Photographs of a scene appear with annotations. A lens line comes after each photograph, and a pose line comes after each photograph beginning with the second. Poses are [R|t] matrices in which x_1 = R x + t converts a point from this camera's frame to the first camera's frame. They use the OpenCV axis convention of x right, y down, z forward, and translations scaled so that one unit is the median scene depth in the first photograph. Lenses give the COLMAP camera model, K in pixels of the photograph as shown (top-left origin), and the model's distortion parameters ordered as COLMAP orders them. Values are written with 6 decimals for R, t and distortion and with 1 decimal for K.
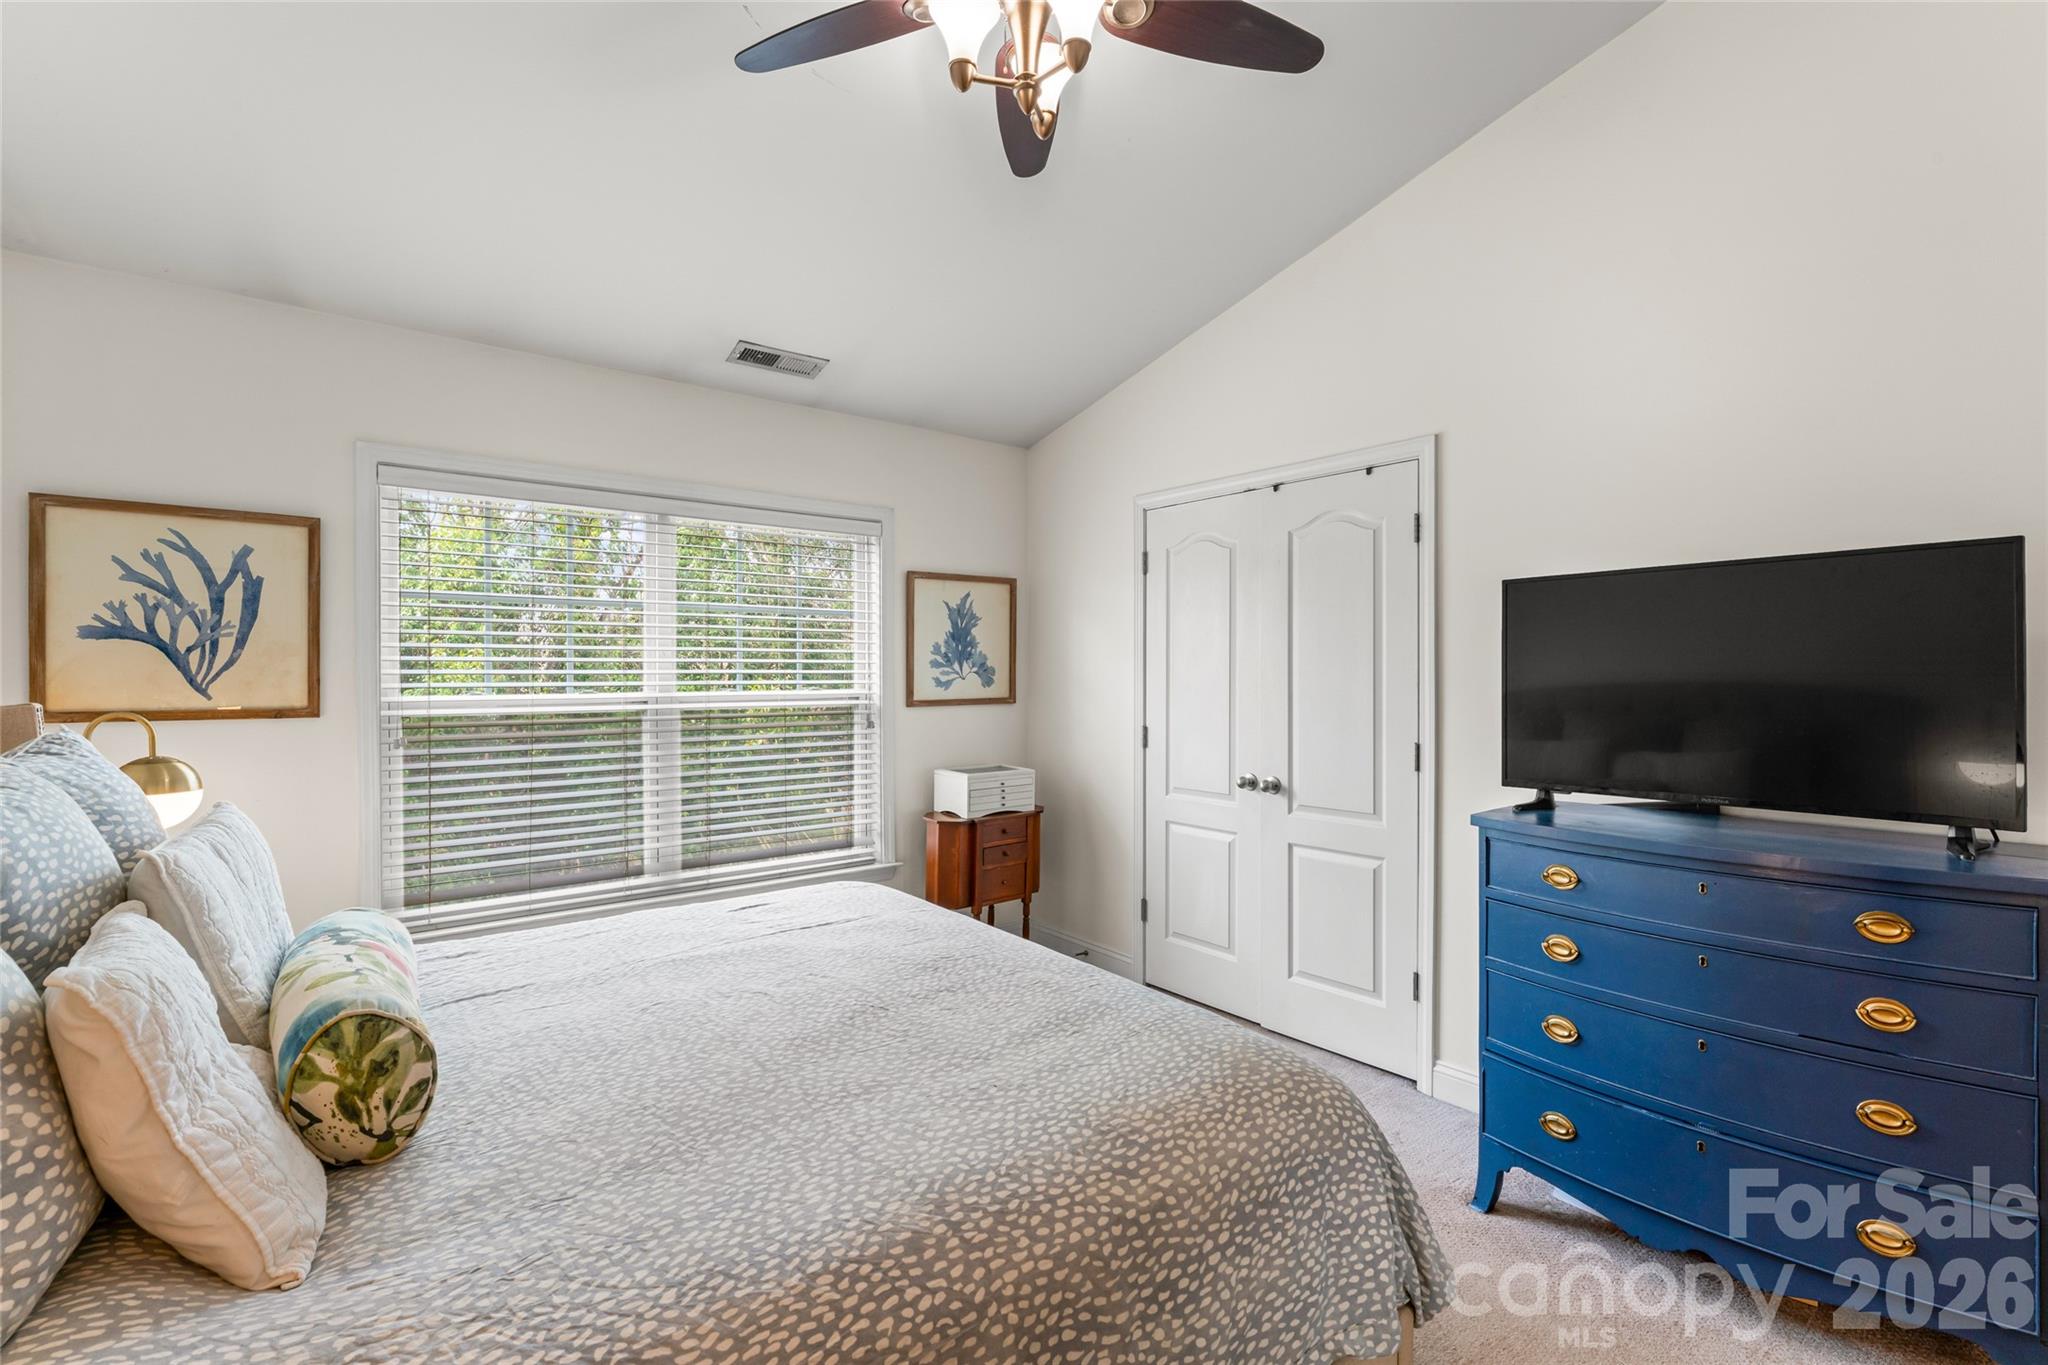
lens RADIAL K [[923.6, 0, 1020.0], [0, 923.6, 659.9], [0, 0, 1]] dist [-0.000009, -0.000192]
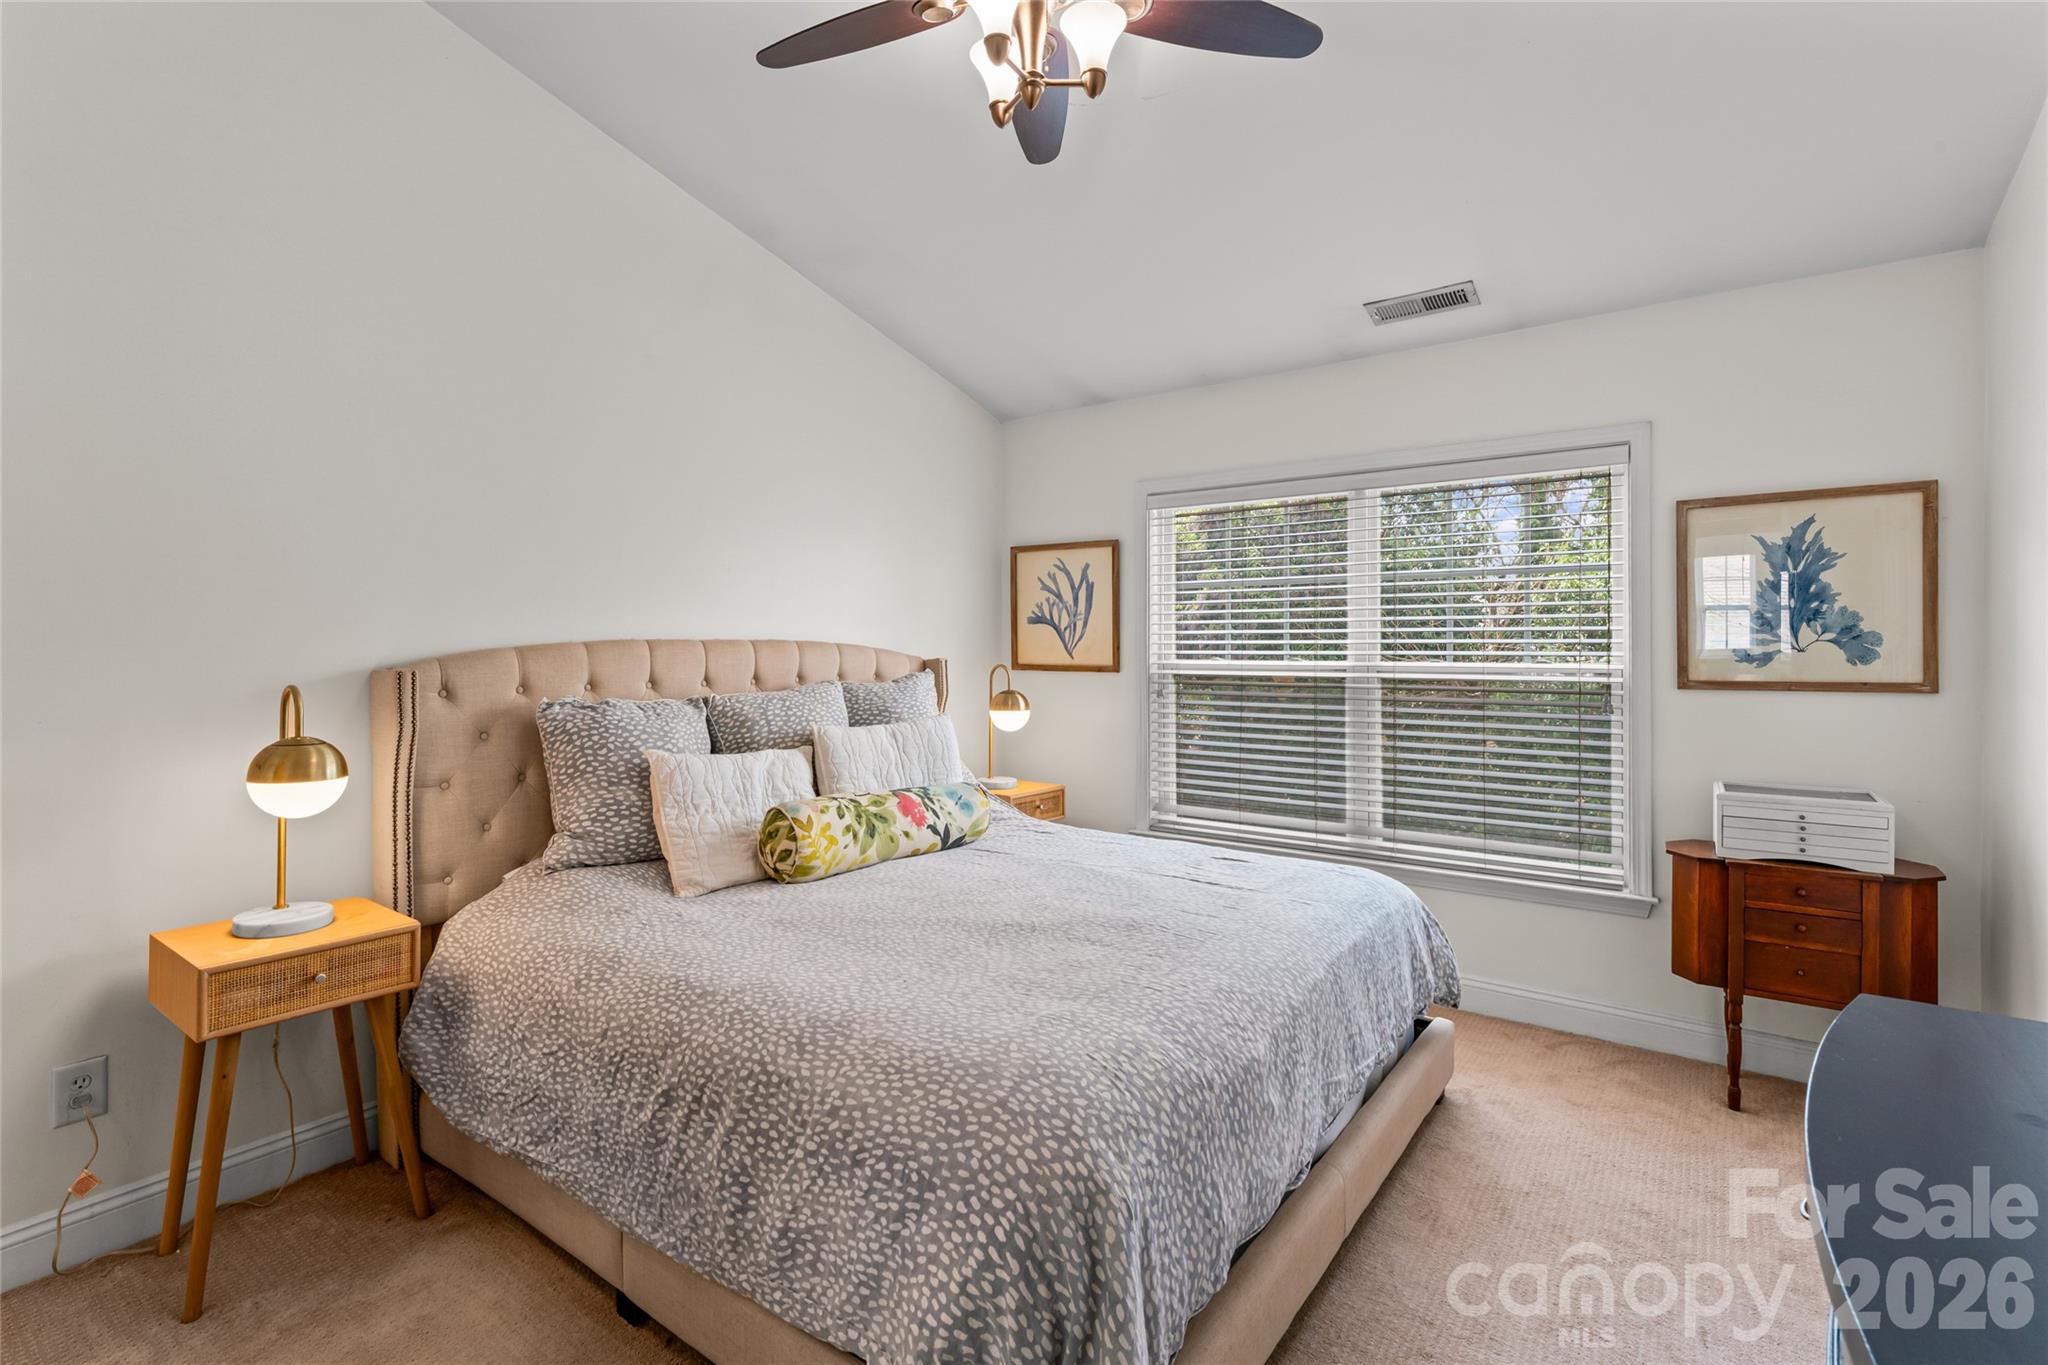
lens RADIAL K [[924.9, 0, 1015.5], [0, 924.9, 638.8], [0, 0, 1]] dist [-0.000707, 0.000002]
pose [[0.257638, -0.005462, -0.966226, 0.680341], [0.014534, 0.999893, -0.001777, 0.008164], [0.966132, -0.013586, 0.257689, 0.475592]]
